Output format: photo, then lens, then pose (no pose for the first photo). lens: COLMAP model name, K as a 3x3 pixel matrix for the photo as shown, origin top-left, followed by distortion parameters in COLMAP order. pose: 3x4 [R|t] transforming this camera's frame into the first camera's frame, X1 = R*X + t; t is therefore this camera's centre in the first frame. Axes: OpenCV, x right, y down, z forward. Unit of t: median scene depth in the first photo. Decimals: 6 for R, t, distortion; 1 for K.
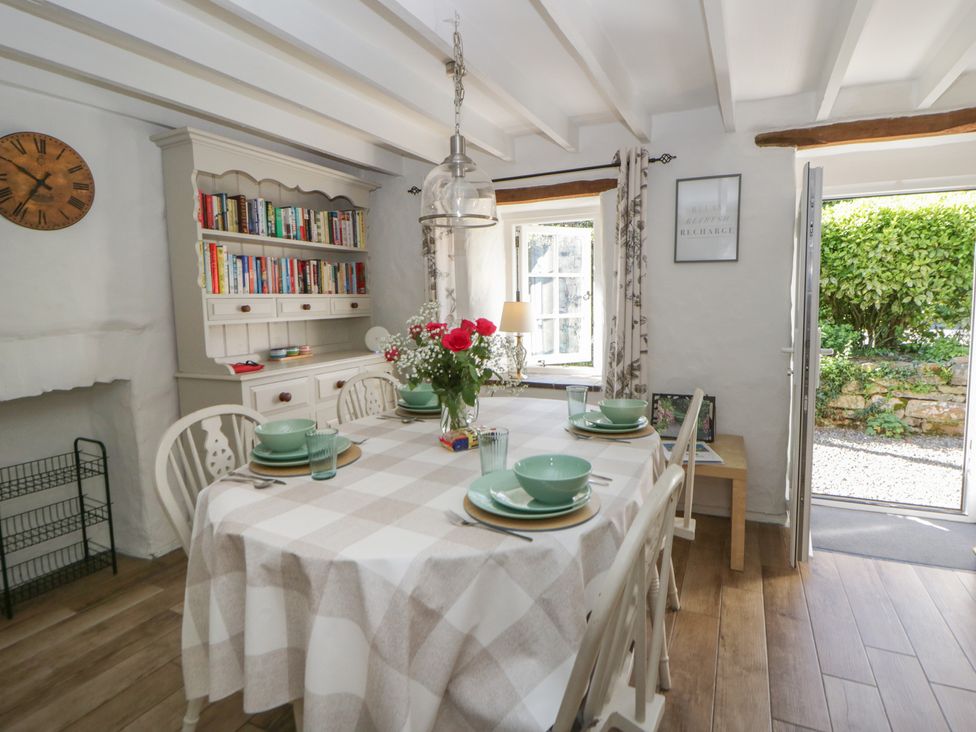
lens RADIAL K [[525.4, 0, 504.7], [0, 525.4, 348.0], [0, 0, 1]] dist [-0.000551, -0.009489]
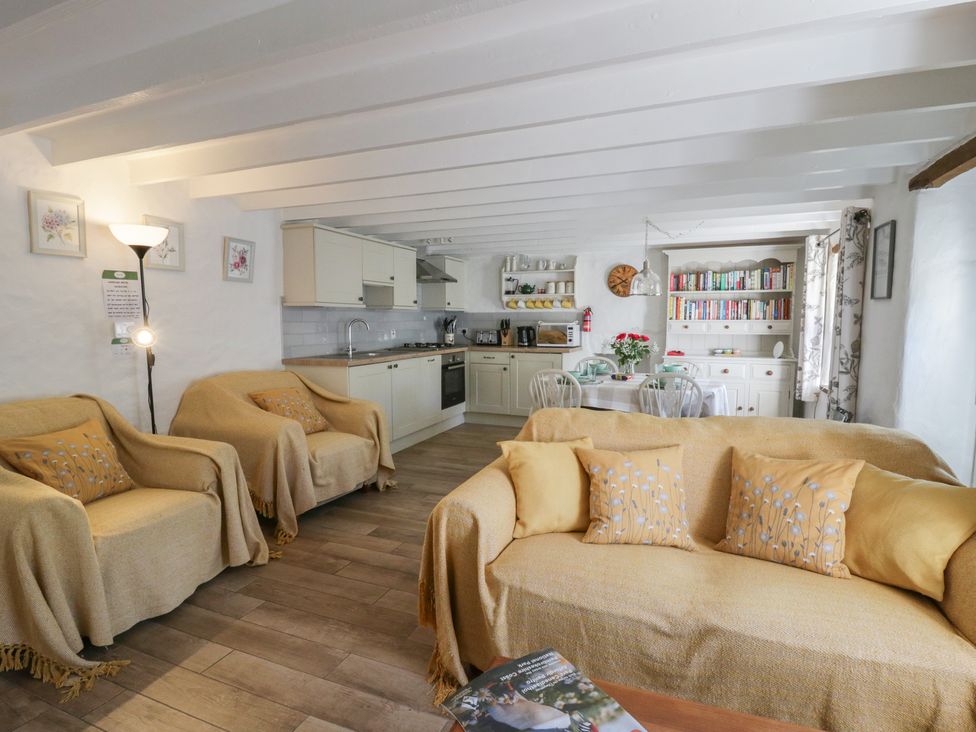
lens RADIAL K [[526.5, 0, 496.0], [0, 526.5, 370.3], [0, 0, 1]] dist [-0.003232, -0.007112]
pose [[0.019538, 0.112713, -0.993436, 1.410702], [-0.094714, 0.989365, 0.110388, -0.054998], [0.995313, 0.091936, 0.030005, 0.165858]]
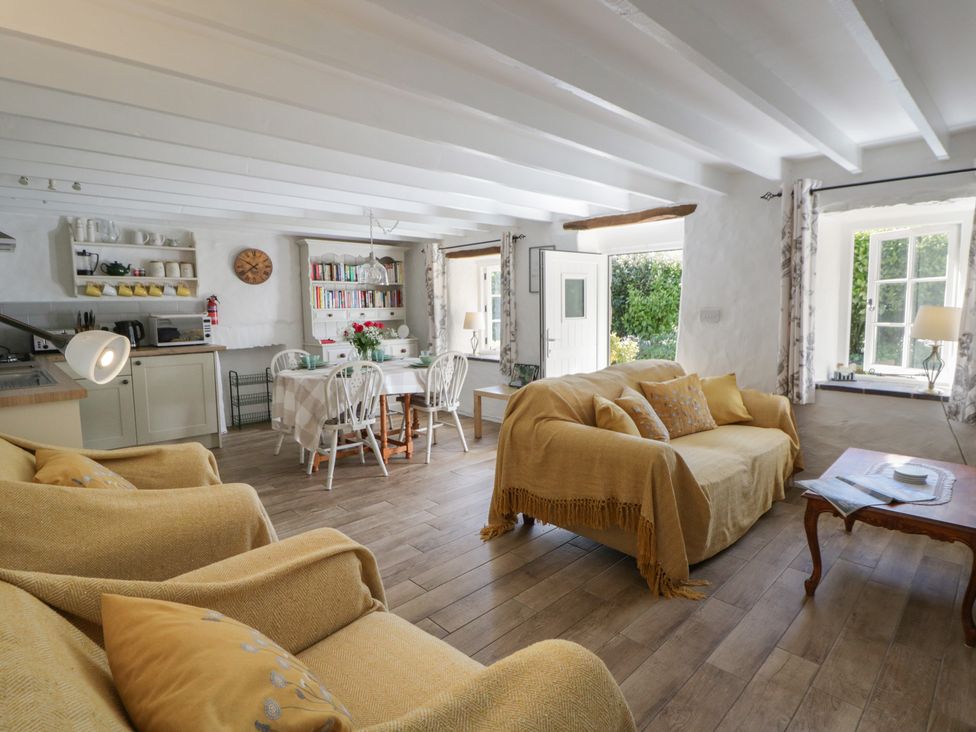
lens RADIAL K [[526.5, 0, 493.6], [0, 526.5, 357.7], [0, 0, 1]] dist [-0.003232, -0.007112]
pose [[0.931952, 0.039397, -0.360435, 0.827255], [-0.035710, 0.999220, 0.016886, 0.036511], [0.360819, -0.002866, 0.932631, -0.711361]]
